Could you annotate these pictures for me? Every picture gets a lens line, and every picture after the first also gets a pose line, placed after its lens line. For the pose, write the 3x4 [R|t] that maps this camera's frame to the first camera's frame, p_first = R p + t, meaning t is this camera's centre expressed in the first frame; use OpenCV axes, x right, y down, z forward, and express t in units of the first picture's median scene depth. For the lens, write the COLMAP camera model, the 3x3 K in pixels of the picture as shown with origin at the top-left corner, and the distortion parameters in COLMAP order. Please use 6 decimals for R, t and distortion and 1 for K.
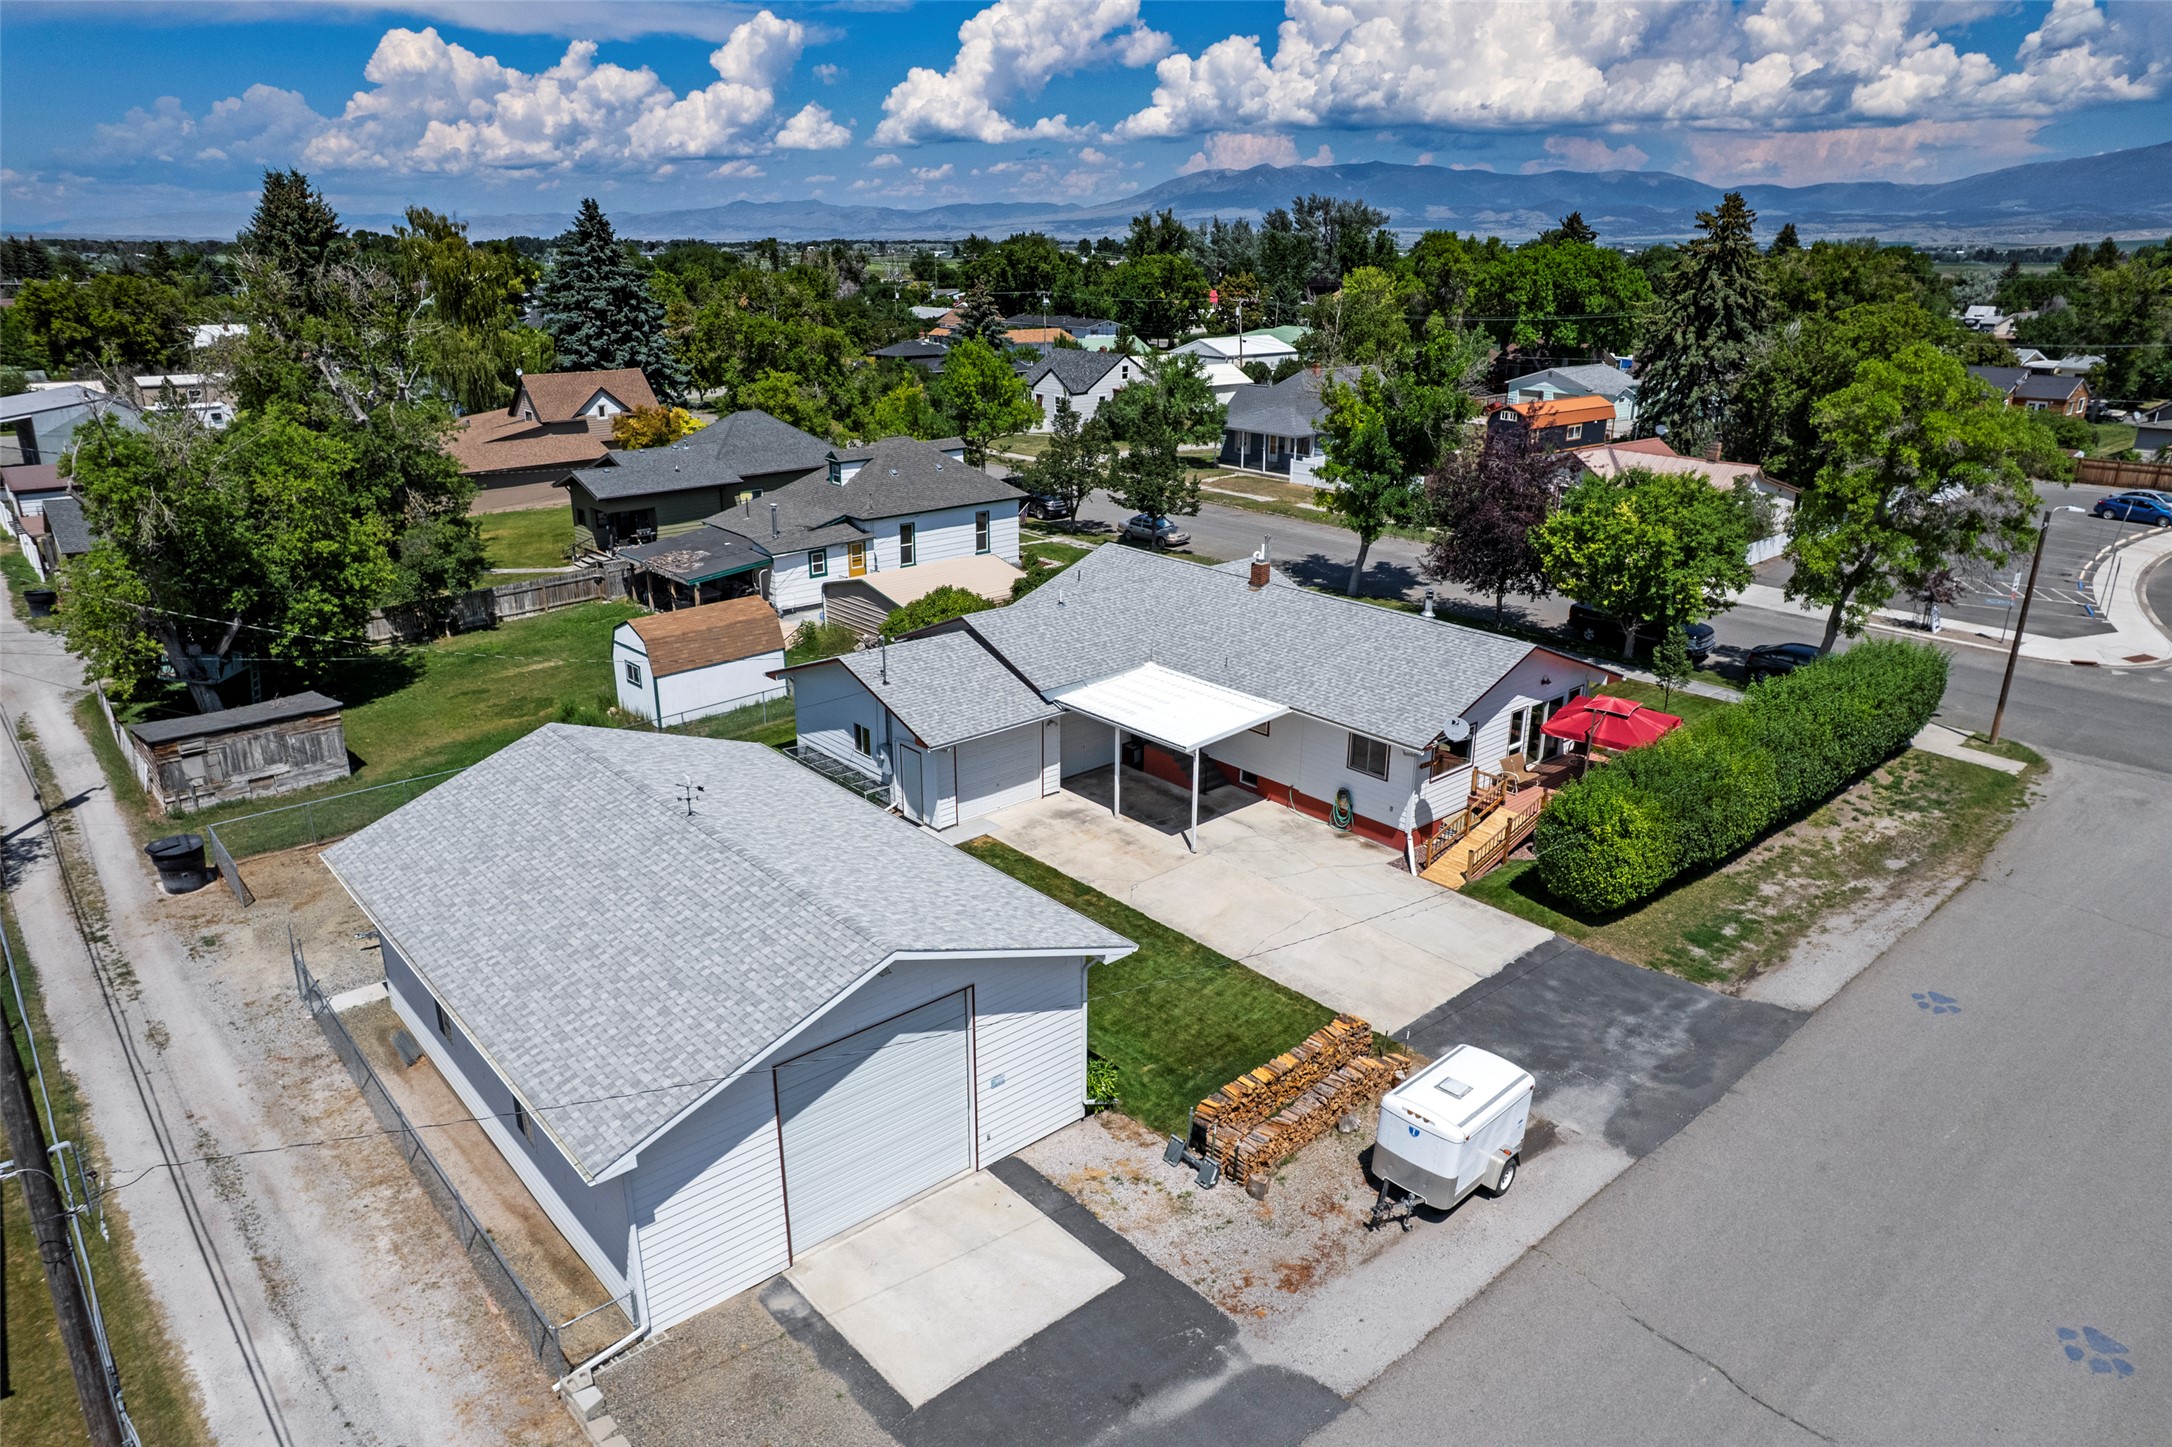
lens RADIAL K [[1394.1, 0, 1095.2], [0, 1394.1, 723.8], [0, 0, 1]] dist [-0.081310, 0.072697]
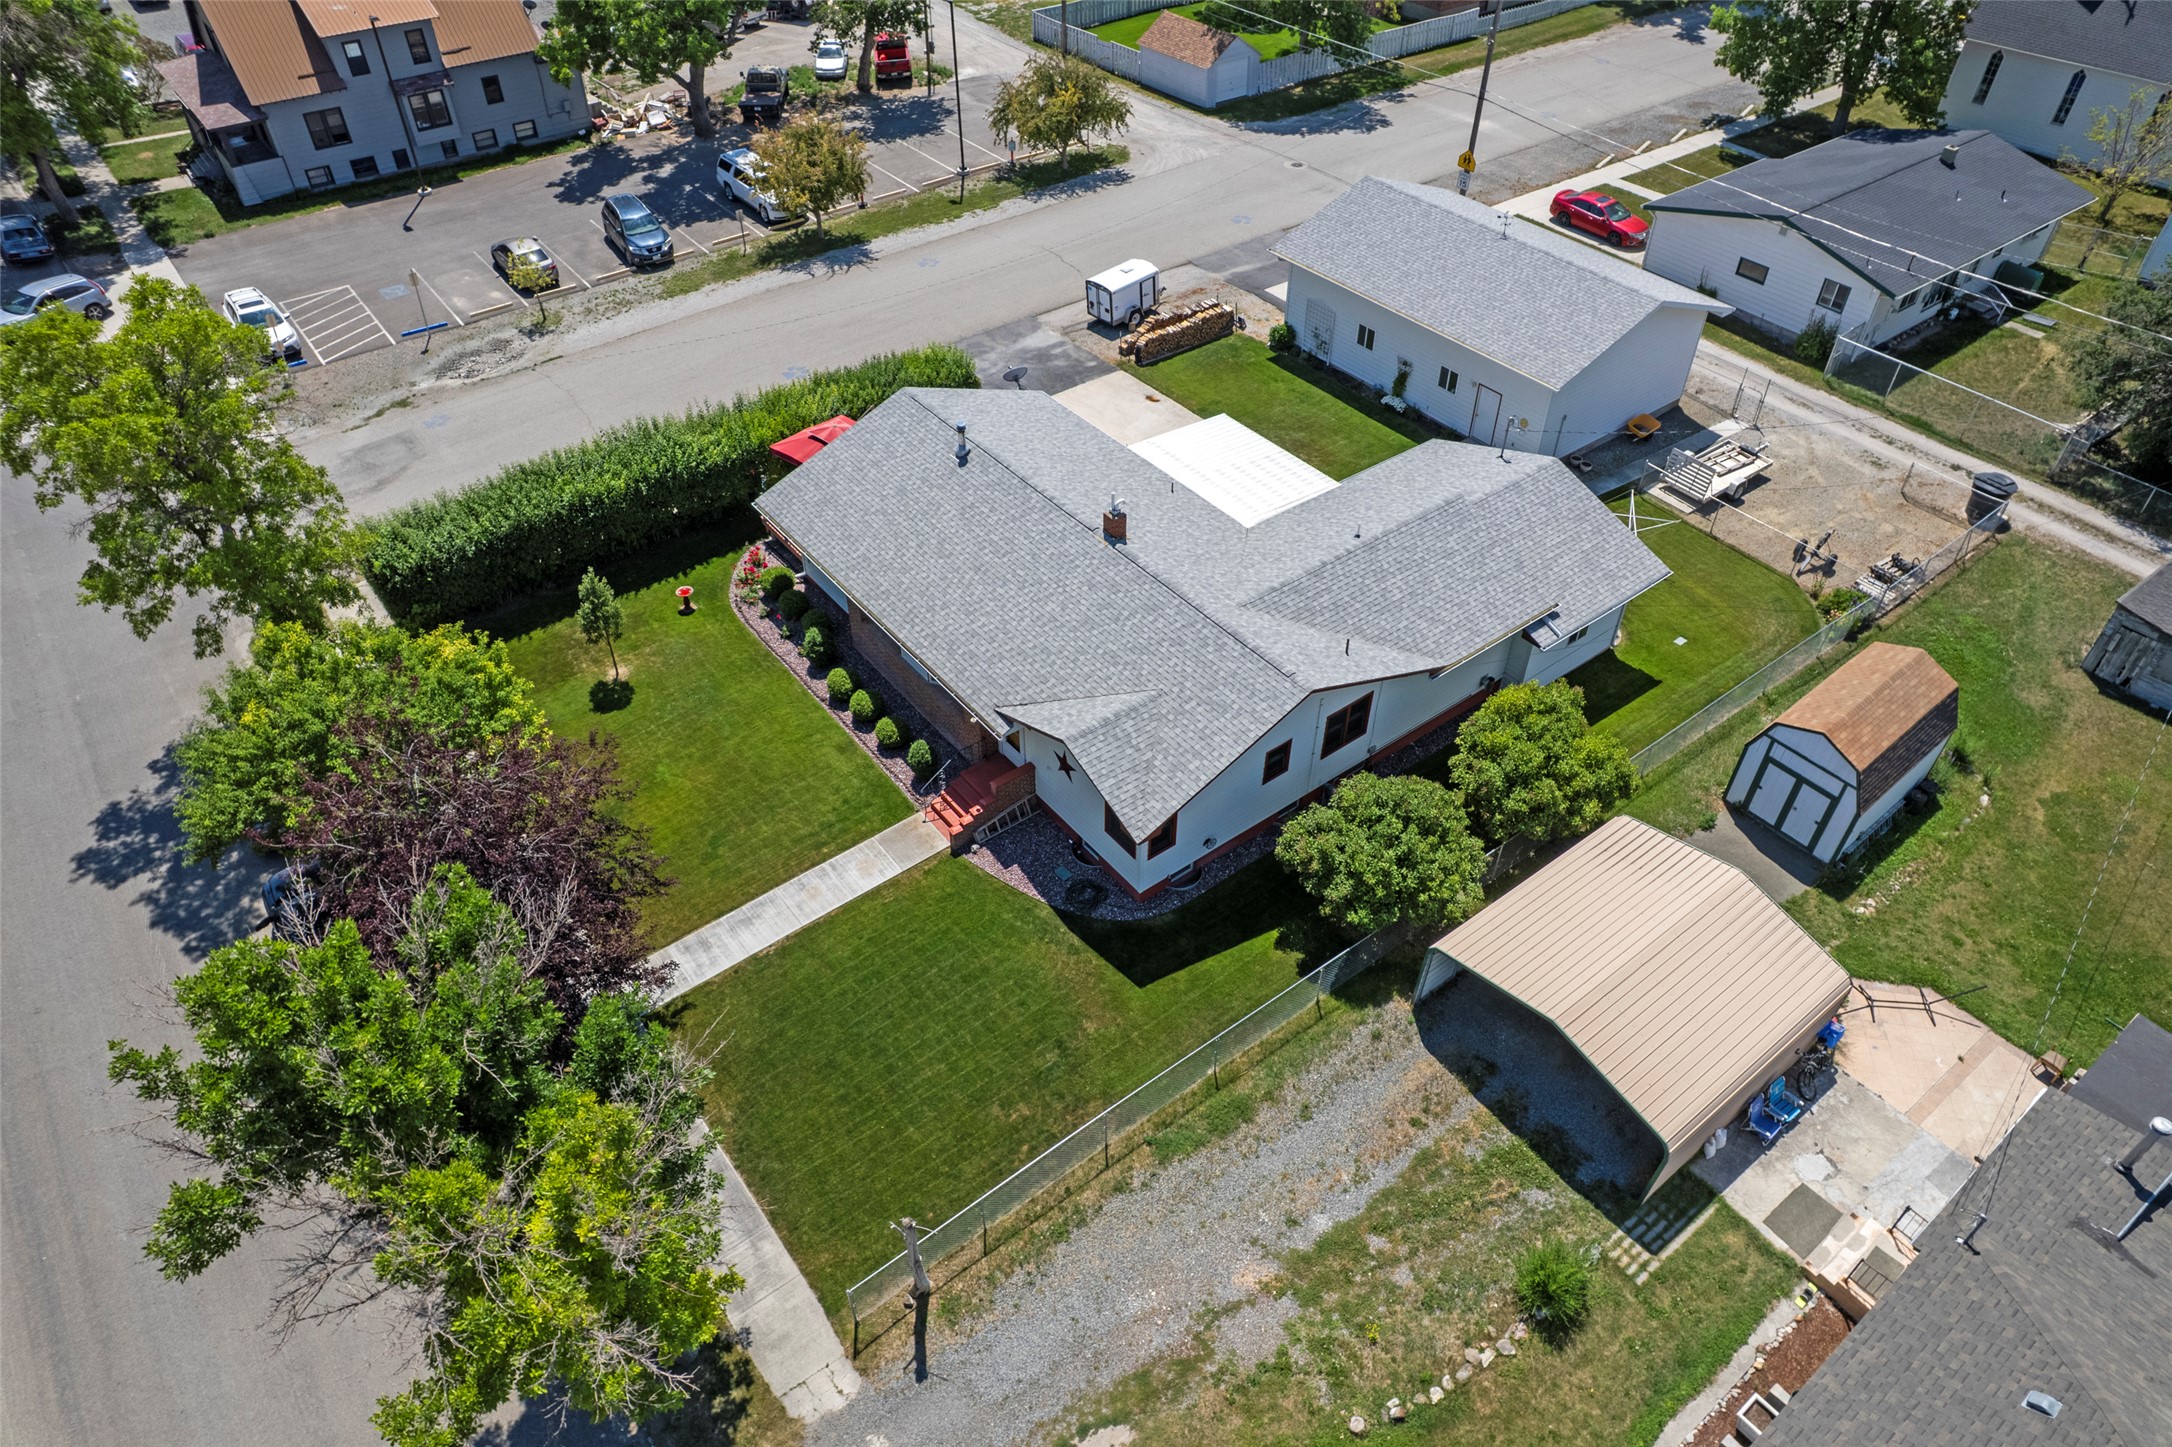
lens RADIAL K [[1394.1, 0, 1082.8], [0, 1394.1, 727.2], [0, 0, 1]] dist [-0.081310, 0.072697]
pose [[-0.997006, -0.056864, 0.052400, 0.103251], [0.019321, 0.472962, 0.880871, -0.881391], [-0.074873, 0.879246, -0.470447, 1.719679]]
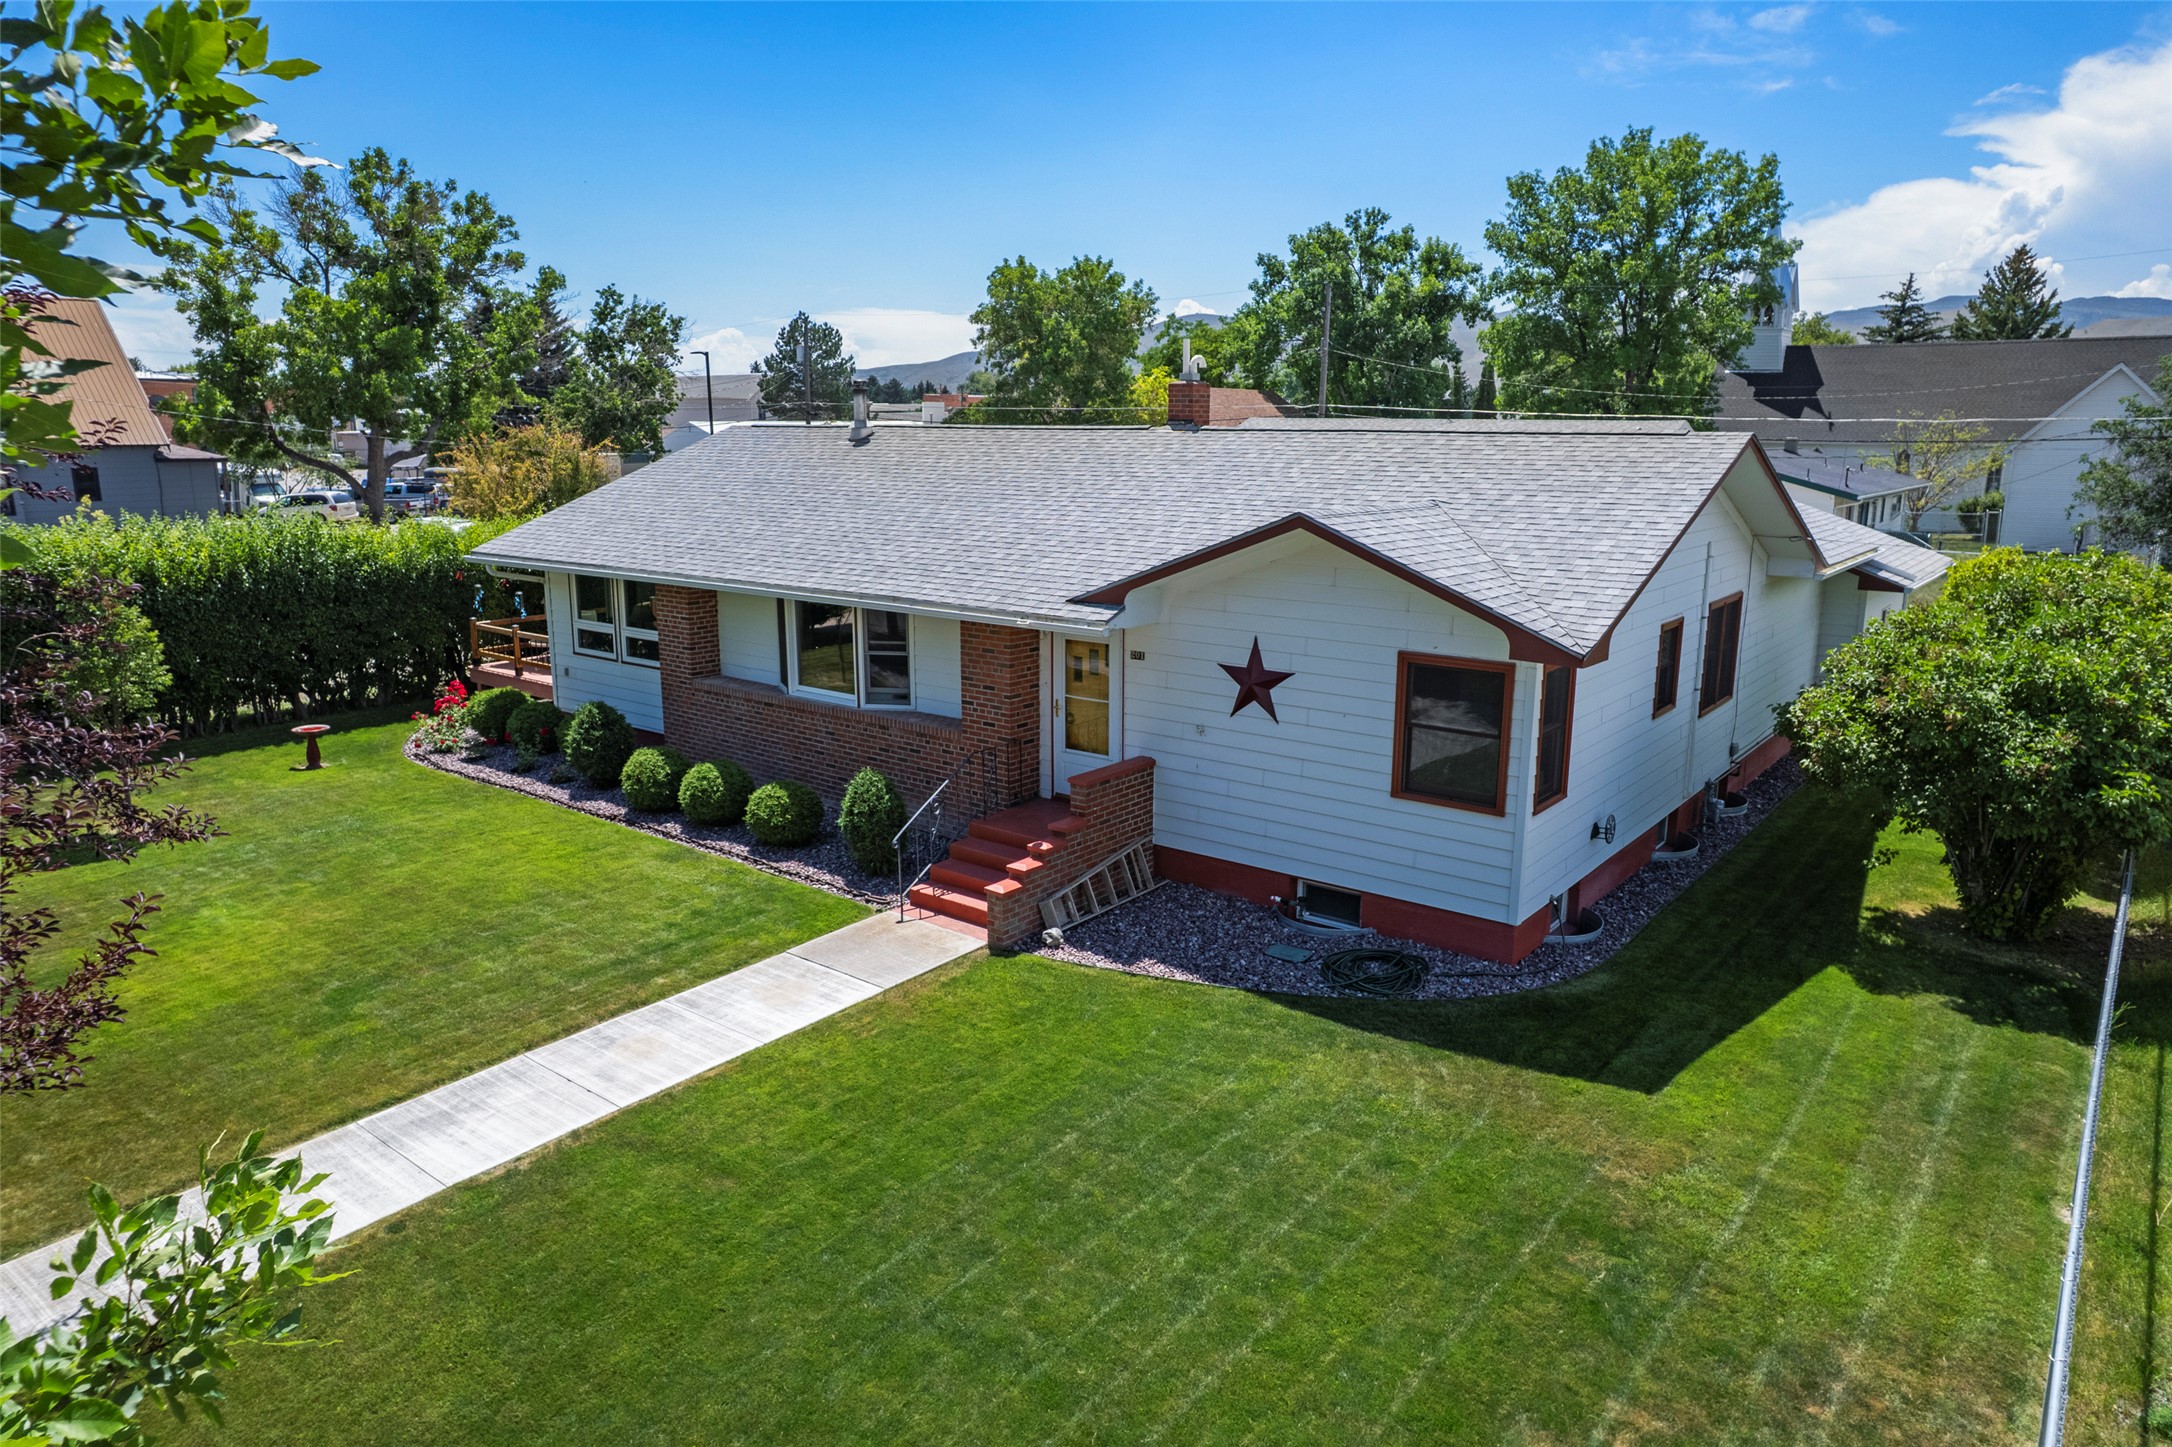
lens RADIAL K [[1394.1, 0, 1083.1], [0, 1394.1, 728.8], [0, 0, 1]] dist [-0.081310, 0.072697]
pose [[-0.984986, 0.027381, -0.170450, 0.266966], [-0.066540, 0.850837, 0.521200, -0.288645], [0.159296, 0.524717, -0.836240, 1.643528]]
